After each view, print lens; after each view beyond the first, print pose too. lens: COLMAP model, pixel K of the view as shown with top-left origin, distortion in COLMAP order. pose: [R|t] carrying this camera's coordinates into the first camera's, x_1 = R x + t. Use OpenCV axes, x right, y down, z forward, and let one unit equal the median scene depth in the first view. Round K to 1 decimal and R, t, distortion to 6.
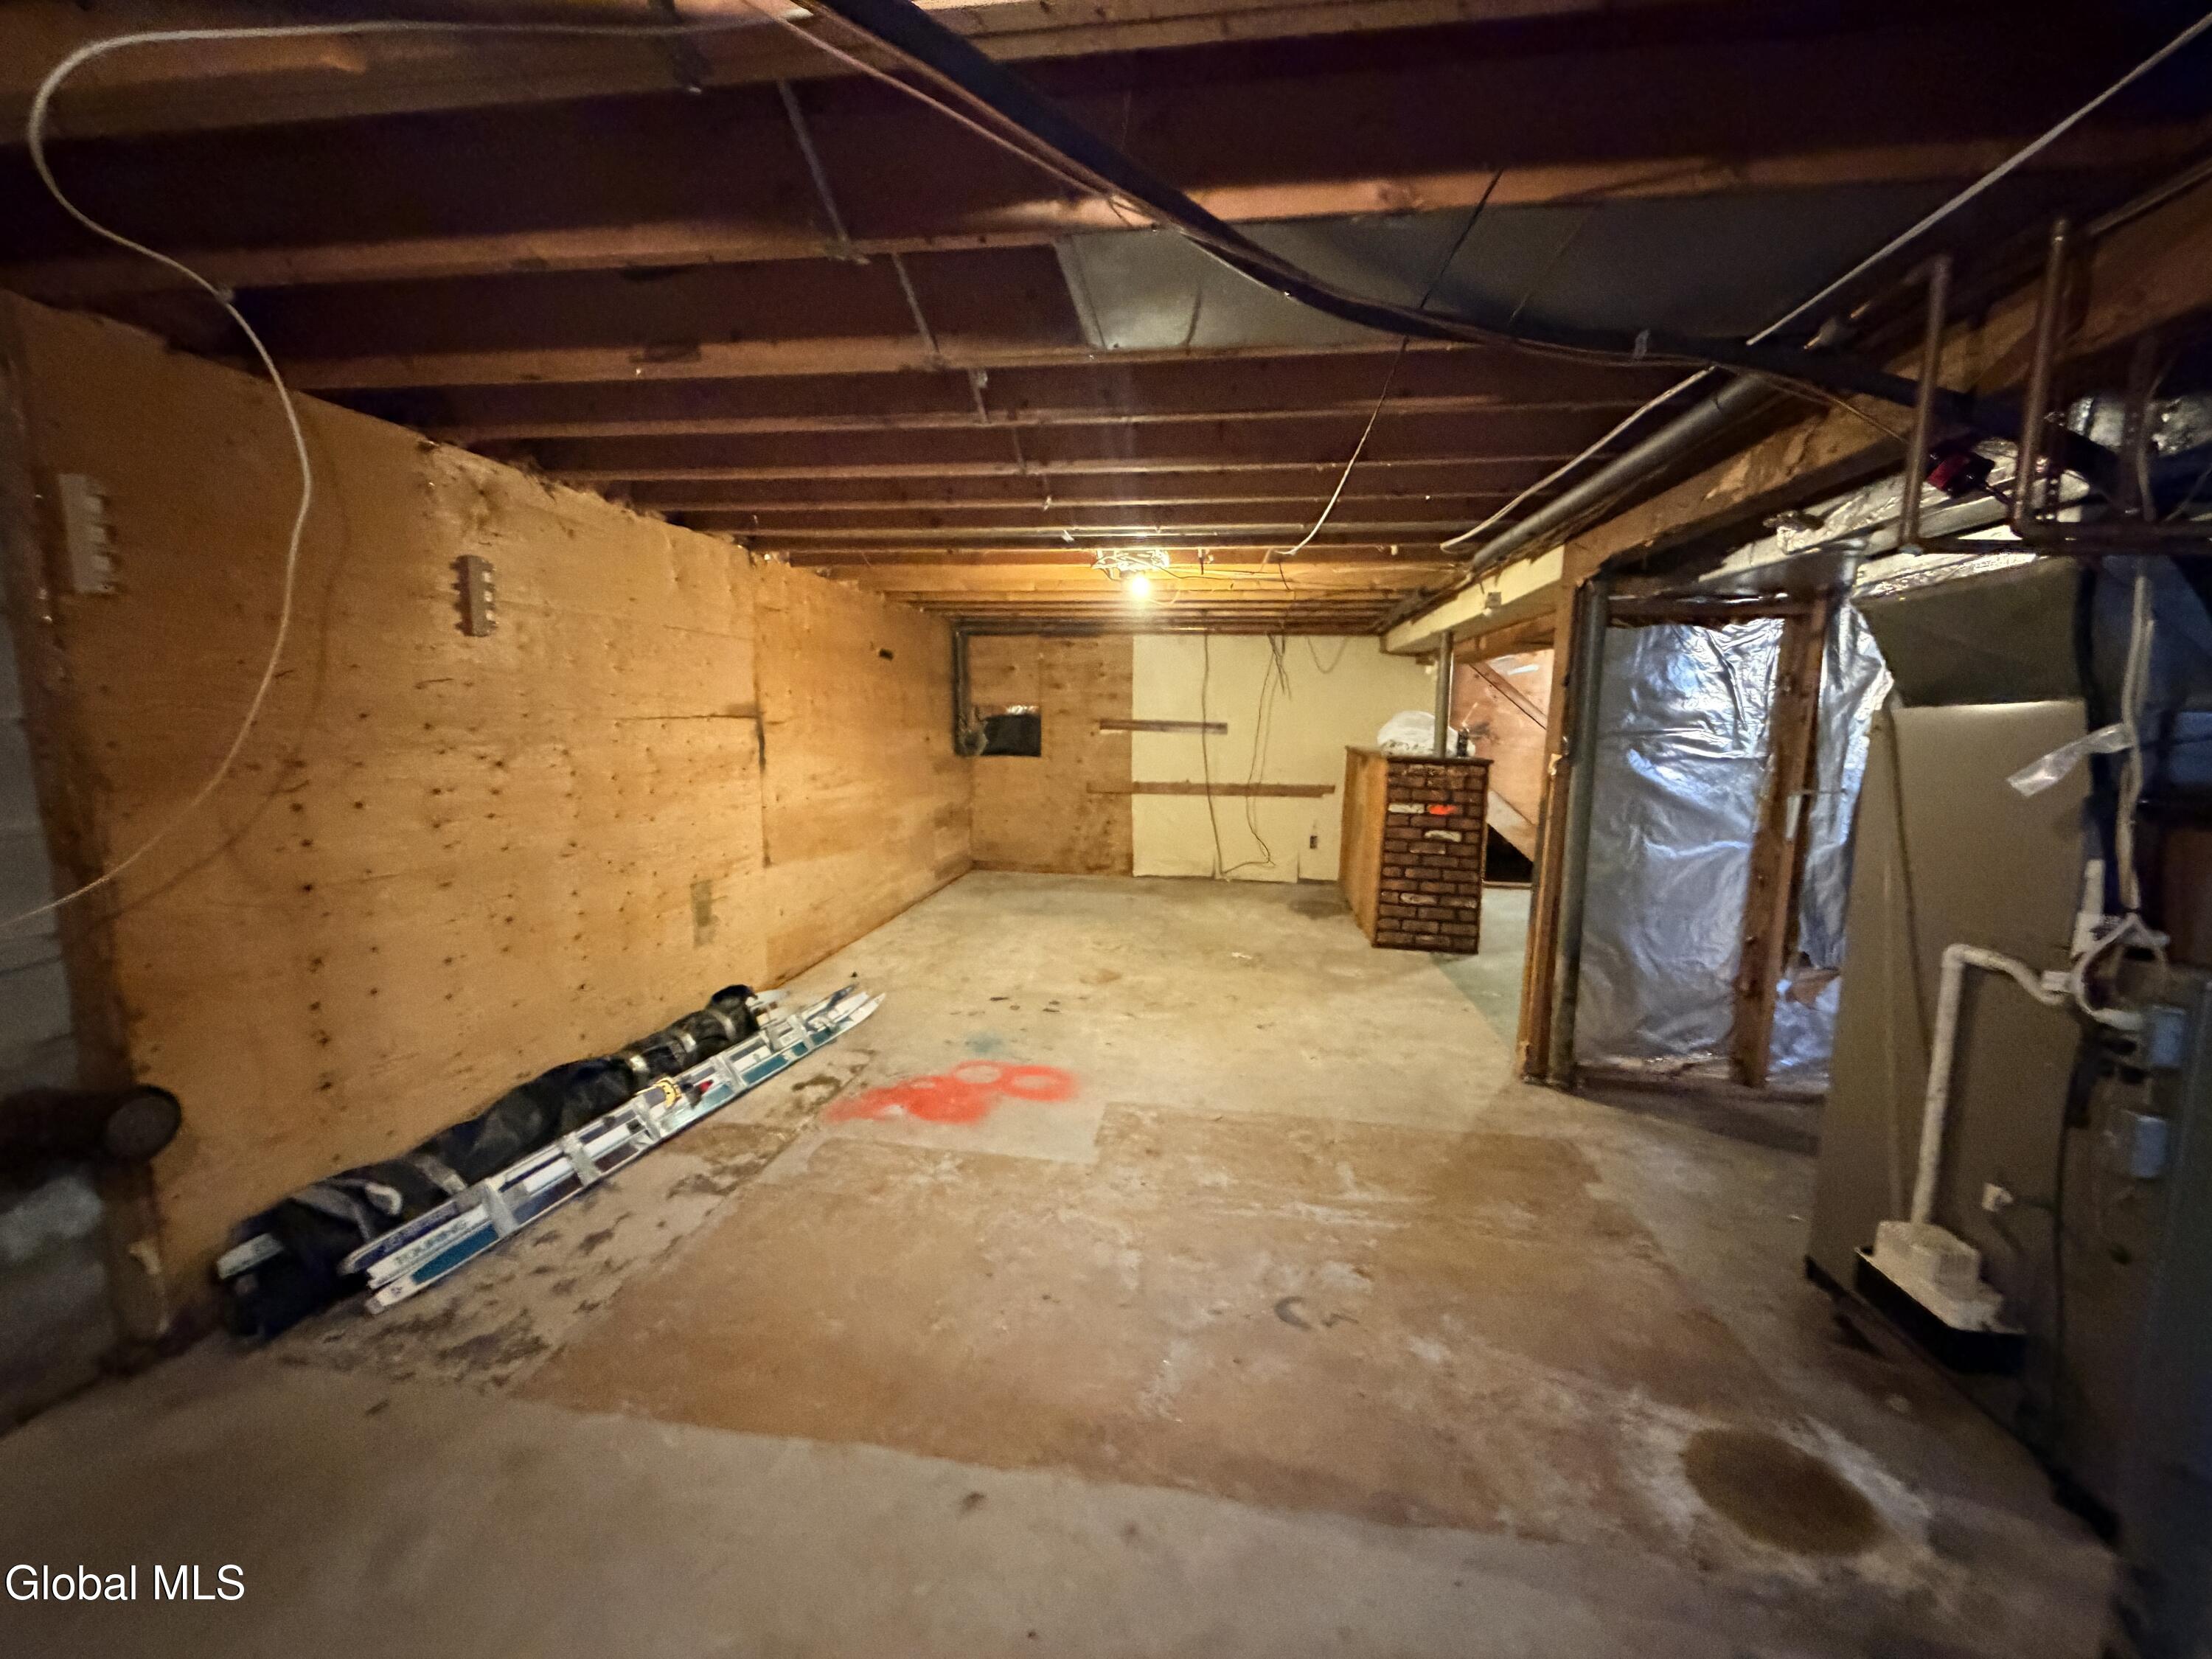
lens RADIAL K [[884.3, 0, 1098.9], [0, 884.3, 832.1], [0, 0, 1]] dist [0.000653, -0.000125]
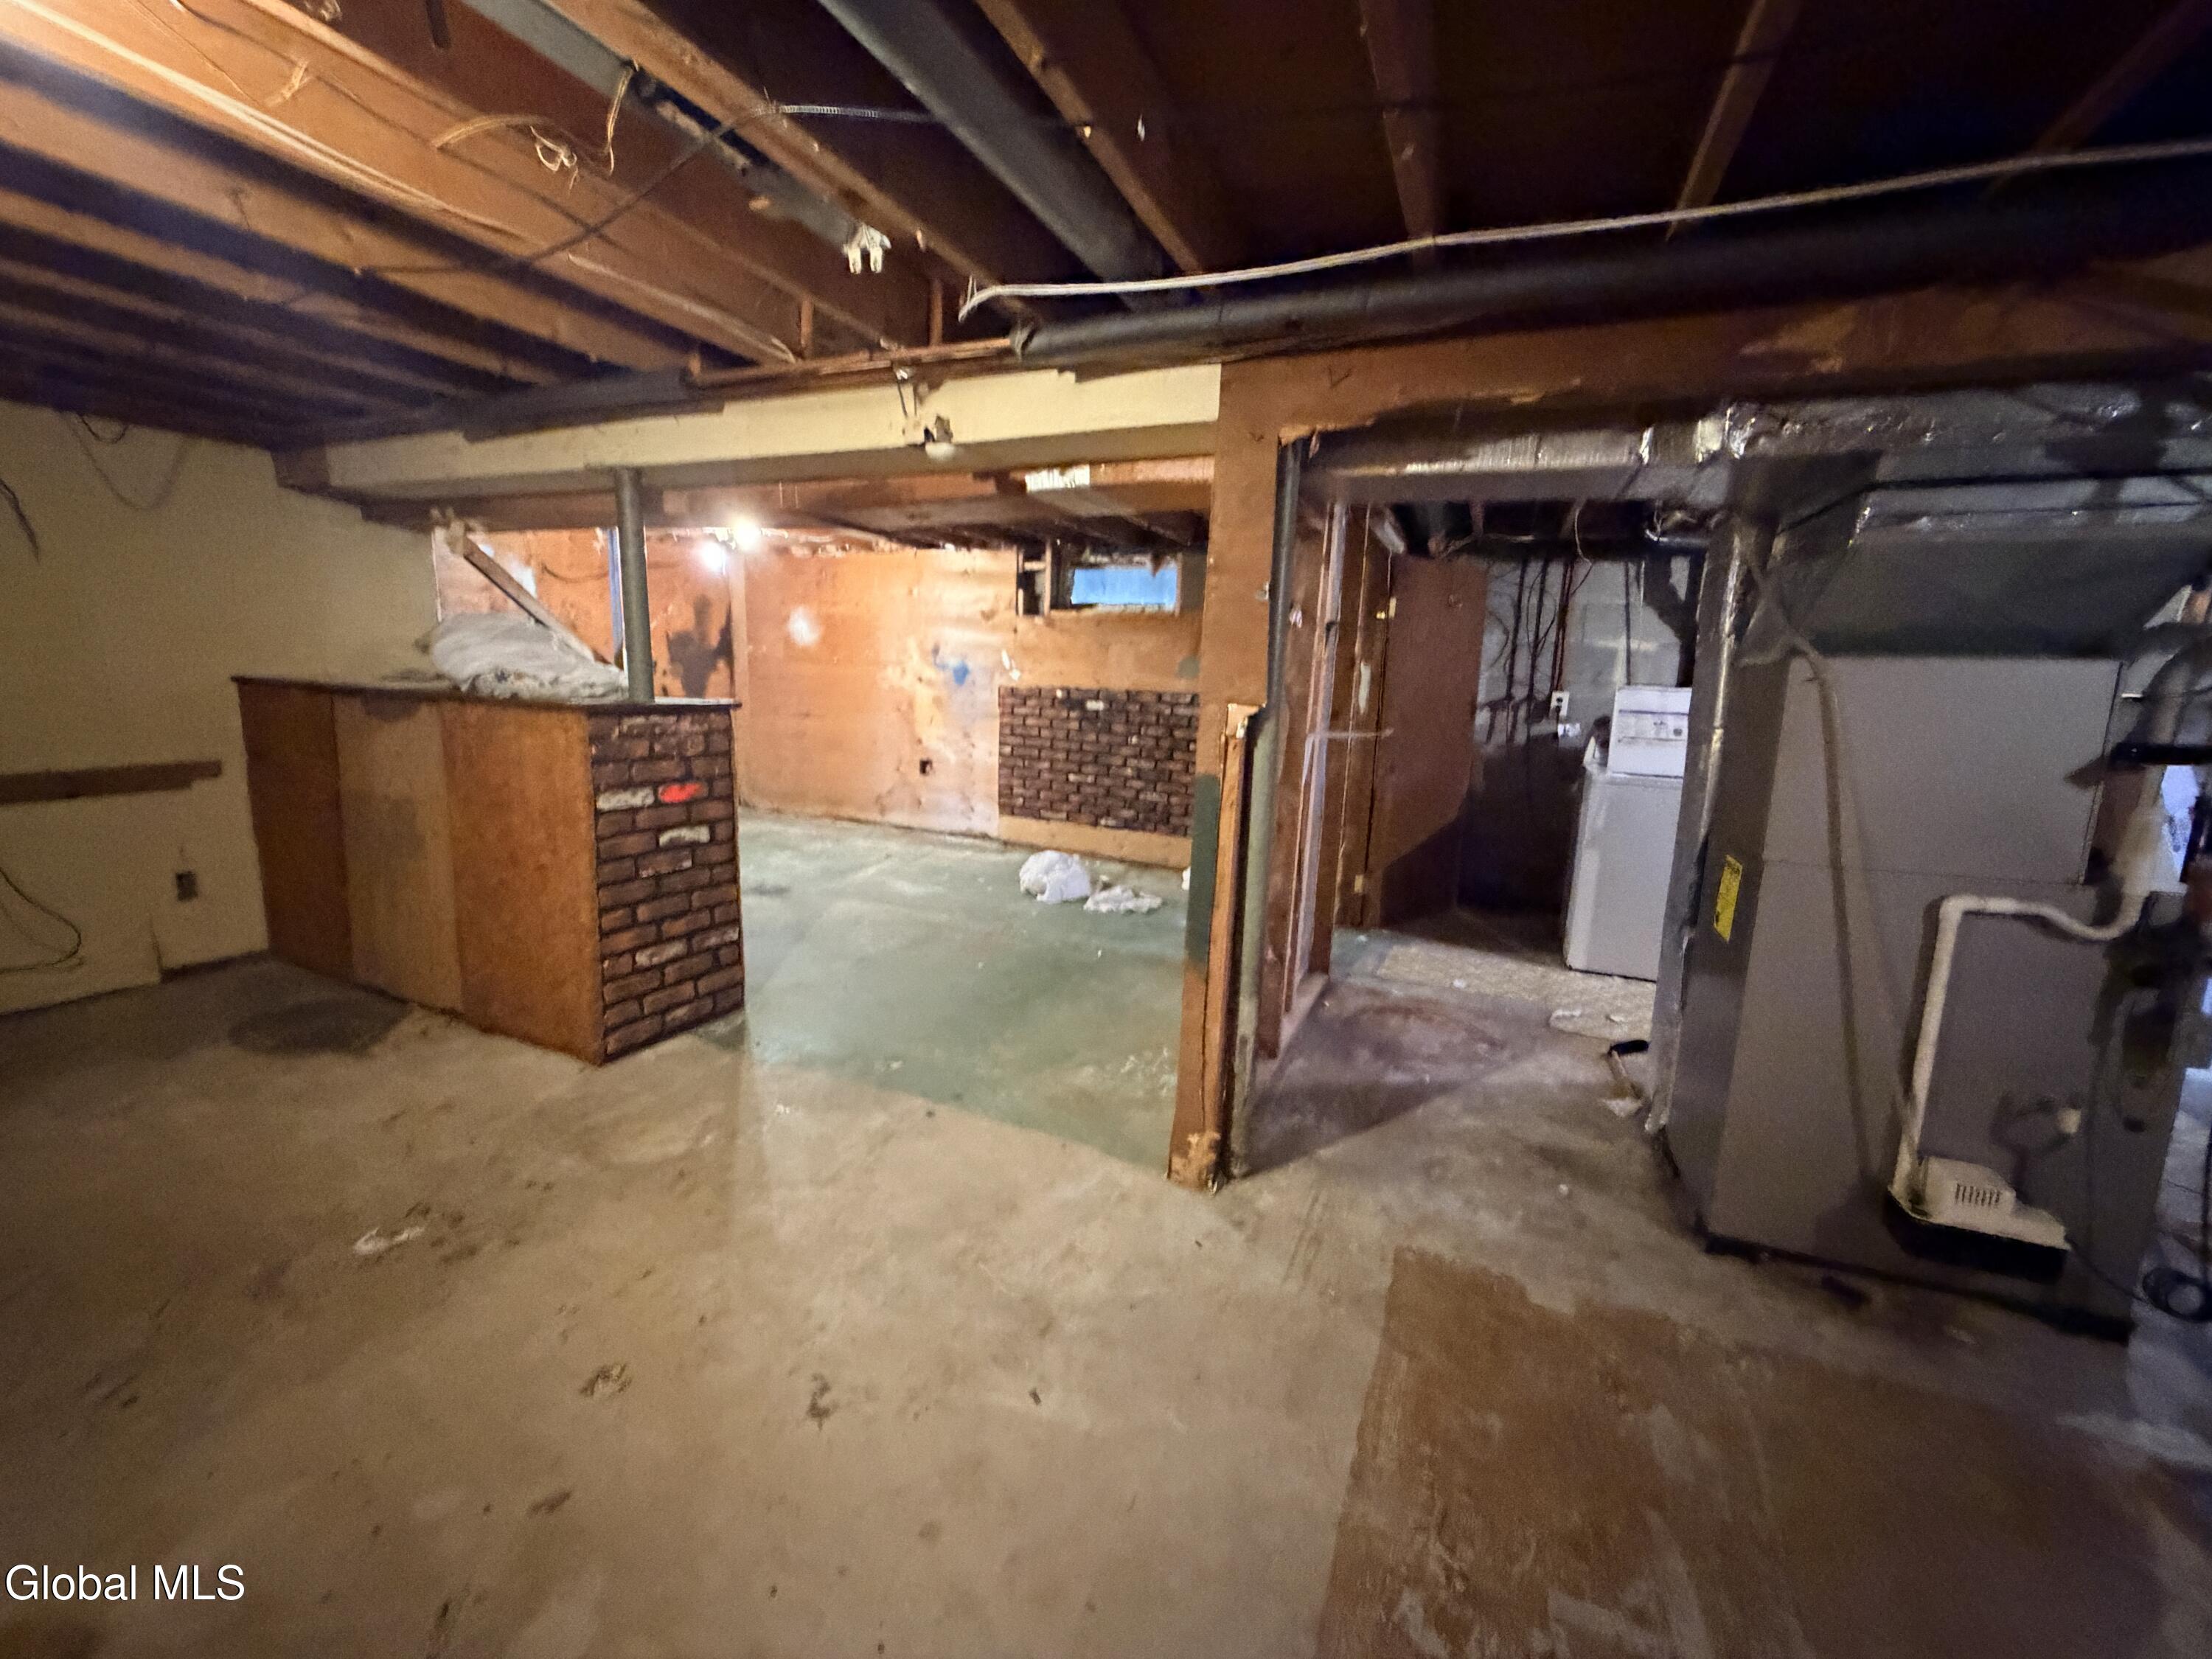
lens RADIAL K [[884.3, 0, 1114.1], [0, 884.3, 823.7], [0, 0, 1]] dist [0.000653, -0.000125]
pose [[0.268147, -0.175445, 0.947268, -0.085850], [0.090081, 0.983536, 0.156663, -0.069747], [-0.959157, 0.043322, 0.279536, 0.563677]]
